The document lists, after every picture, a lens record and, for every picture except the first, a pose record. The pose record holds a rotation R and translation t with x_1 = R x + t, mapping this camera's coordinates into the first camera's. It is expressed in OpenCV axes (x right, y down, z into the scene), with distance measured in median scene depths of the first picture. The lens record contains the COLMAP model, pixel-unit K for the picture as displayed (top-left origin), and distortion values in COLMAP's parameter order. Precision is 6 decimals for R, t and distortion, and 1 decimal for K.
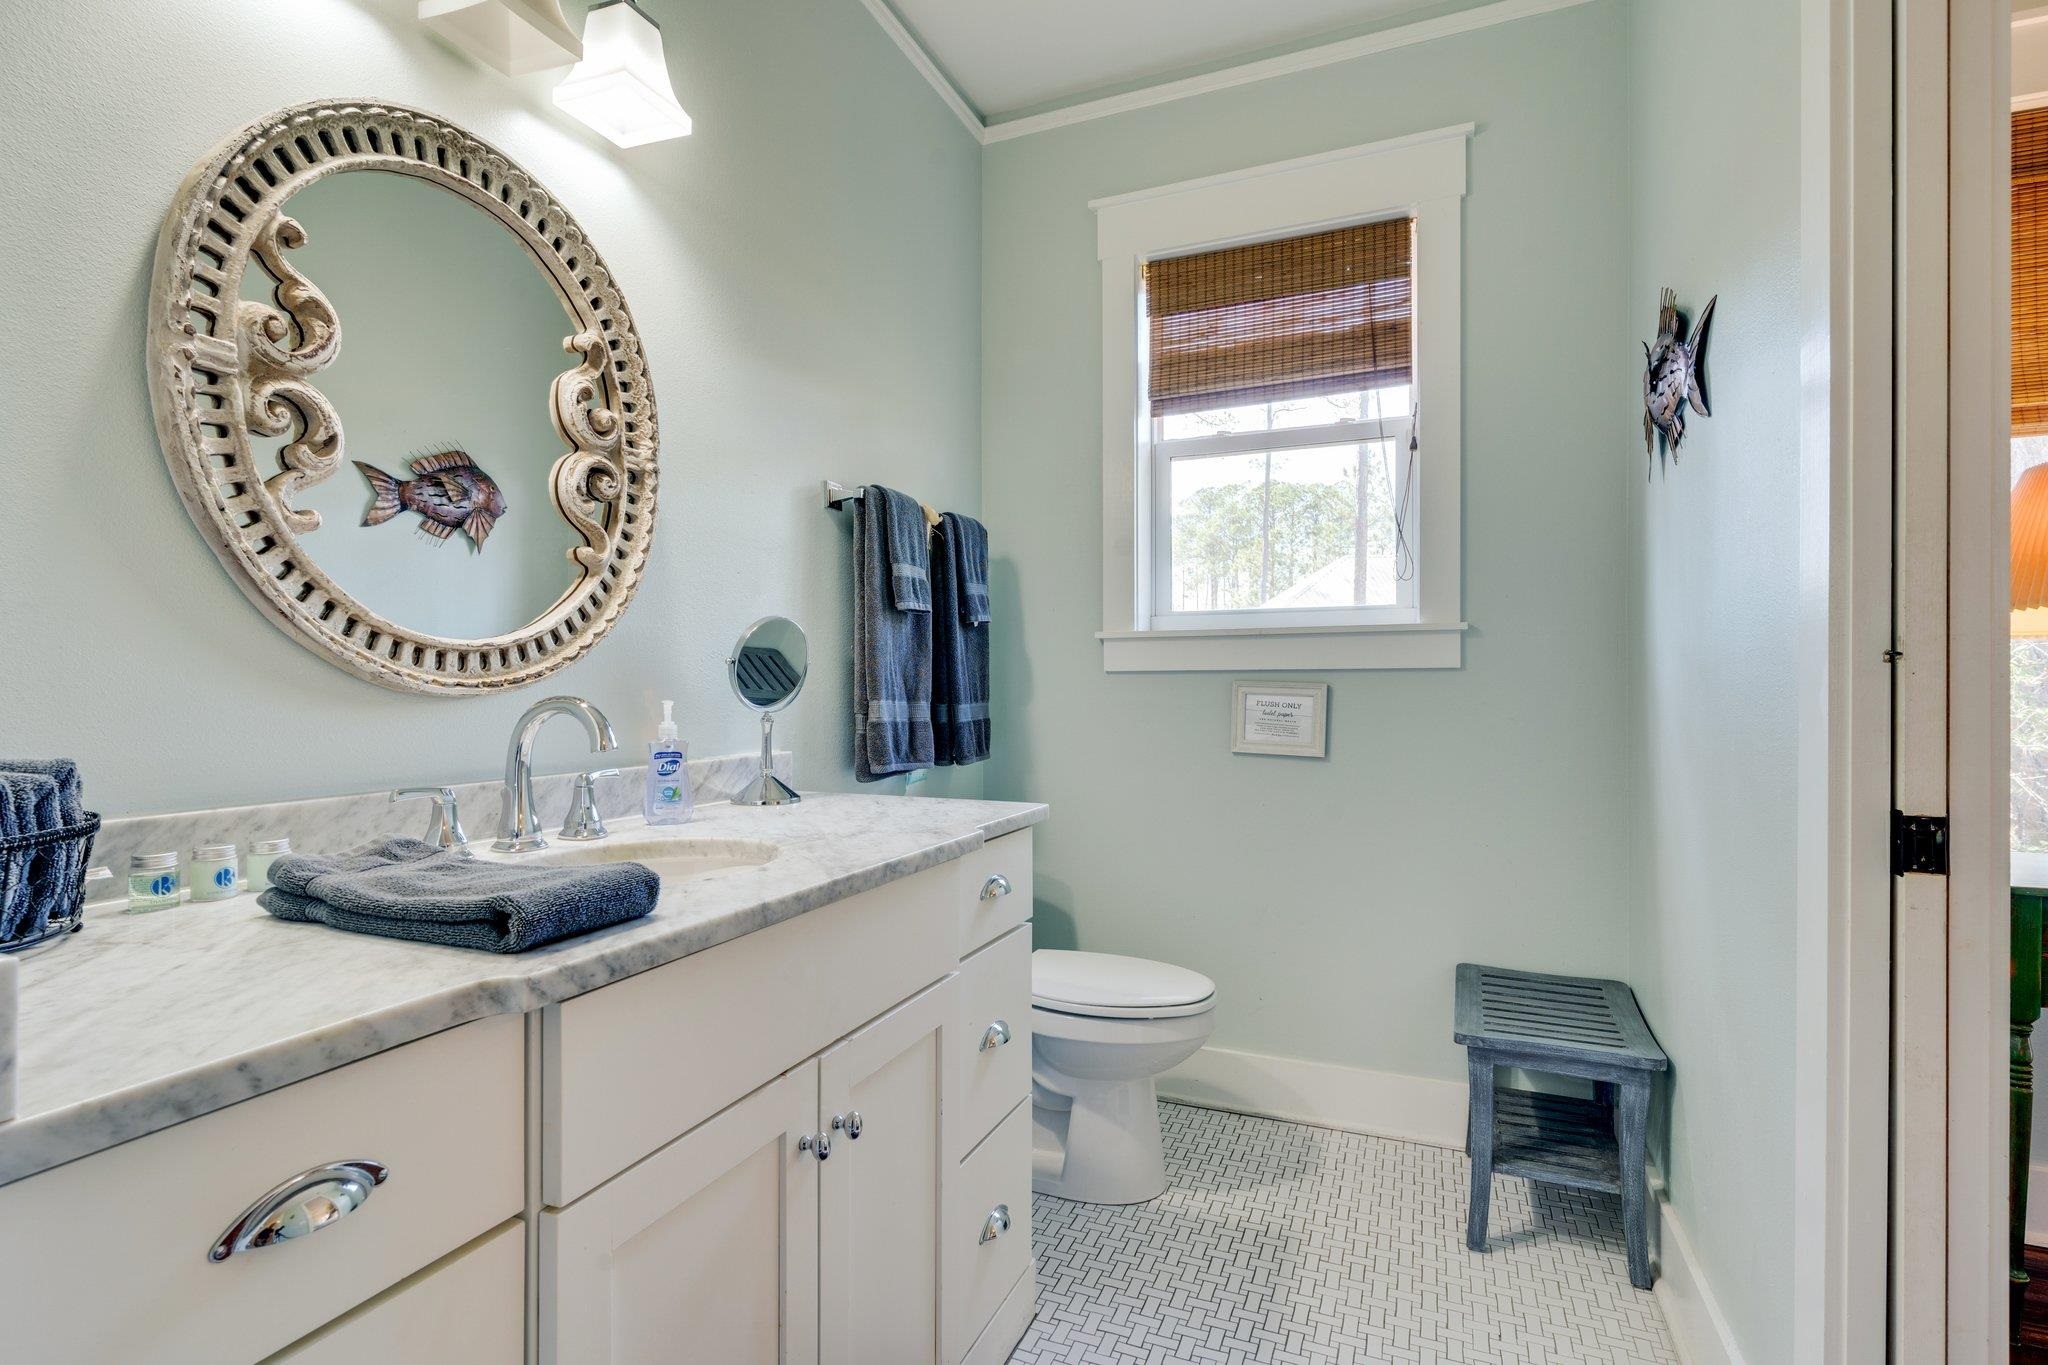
lens RADIAL K [[977.5, 0, 1017.3], [0, 977.5, 680.5], [0, 0, 1]] dist [0.002439, 0.000309]
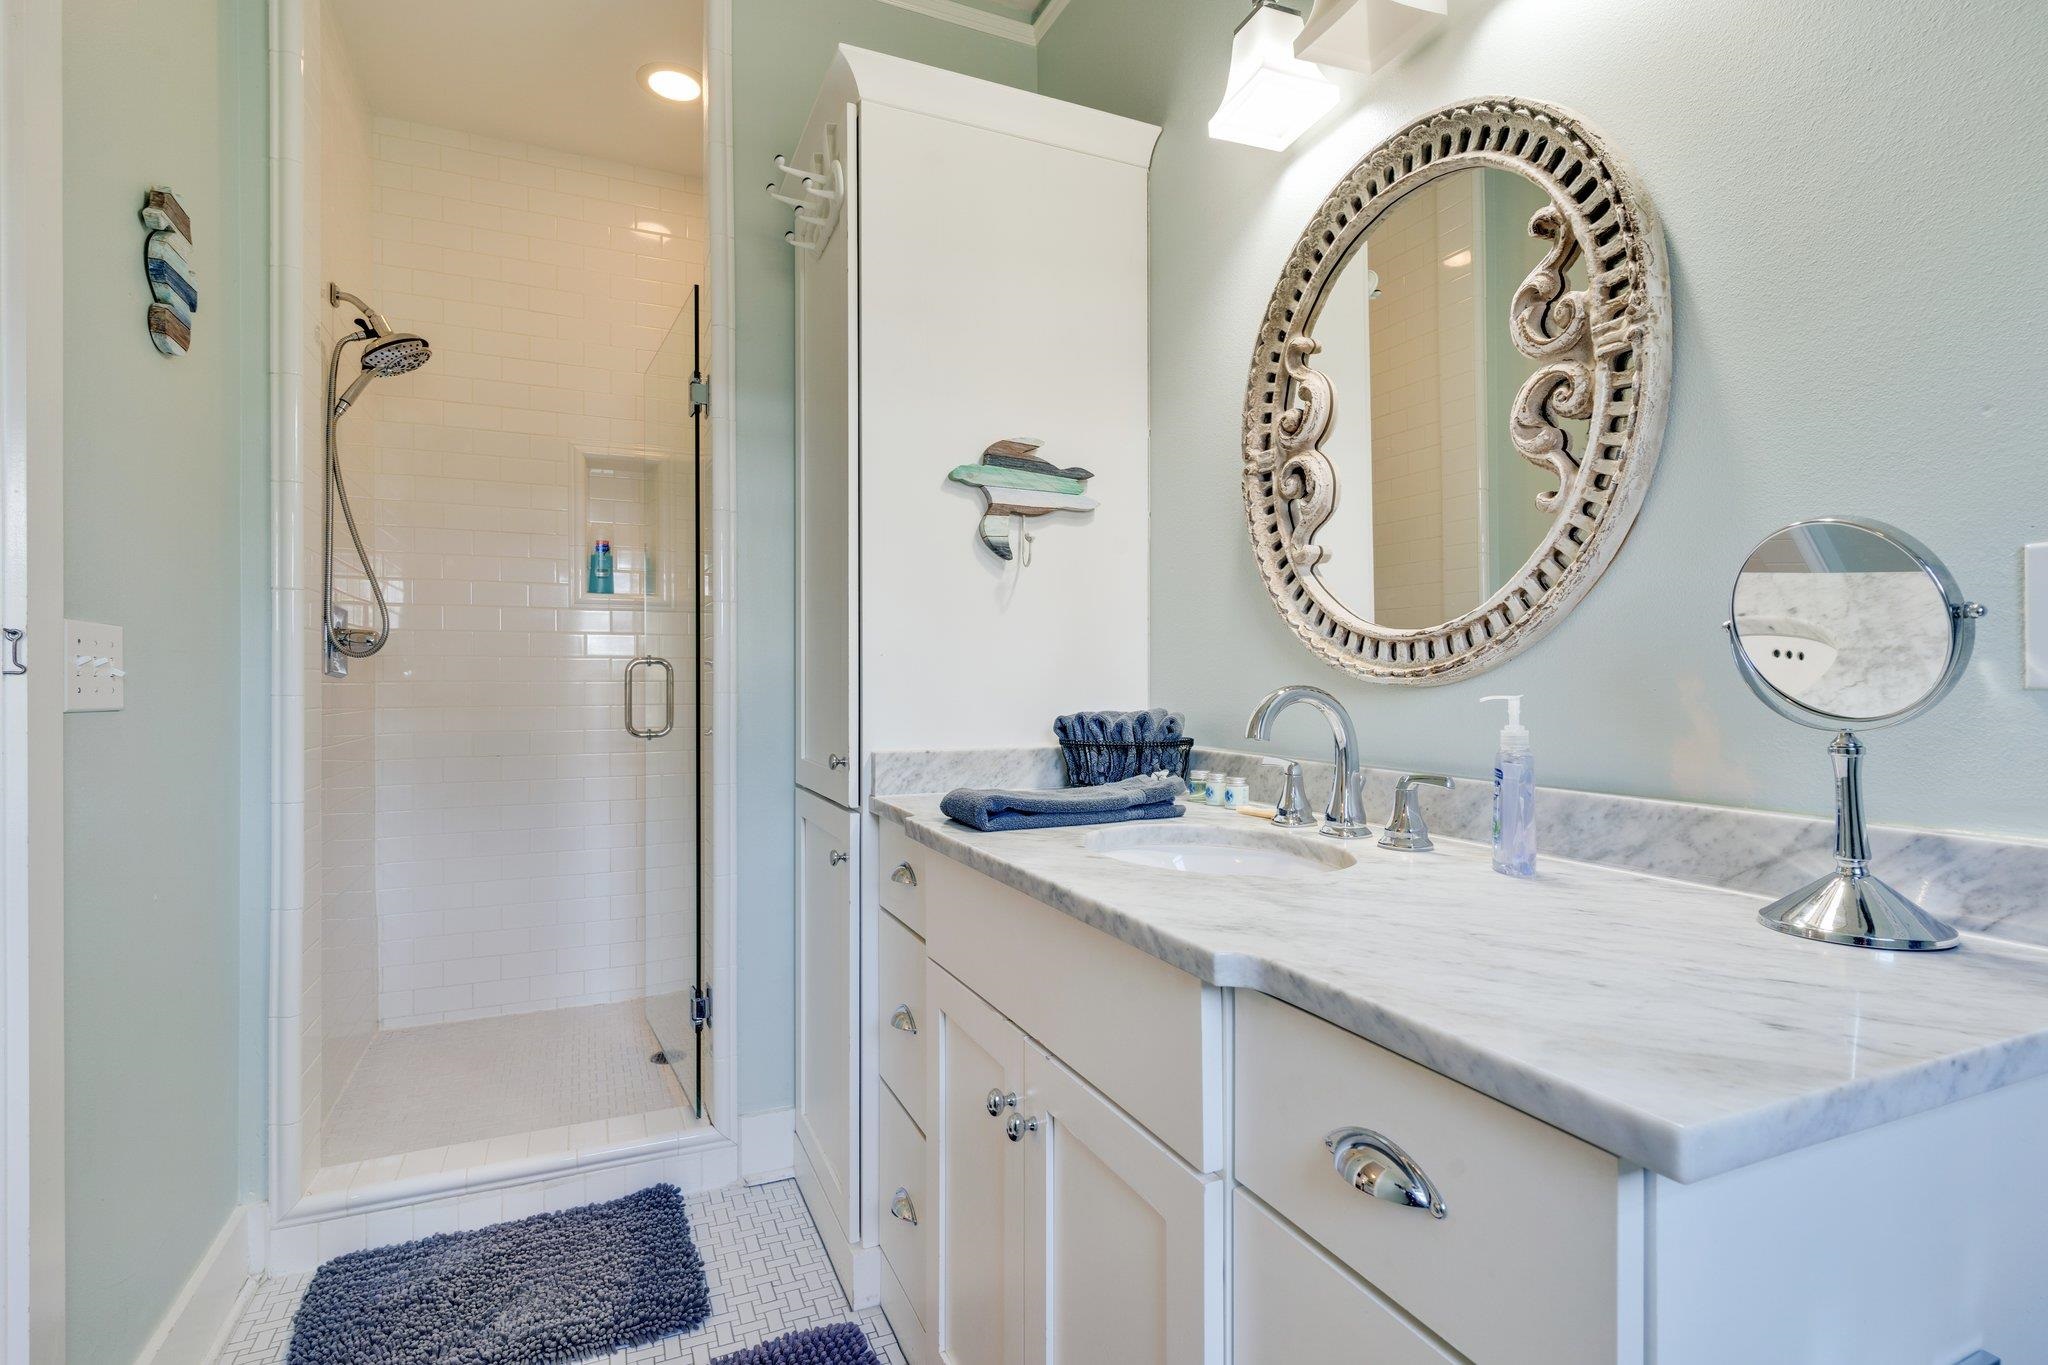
lens RADIAL K [[986.5, 0, 1019.5], [0, 986.5, 677.2], [0, 0, 1]] dist [0.001068, -0.000065]
pose [[-0.675703, -0.002582, -0.737170, 0.404607], [0.003444, 0.999972, -0.006659, 0.011831], [0.737166, -0.007039, -0.675675, 1.223977]]
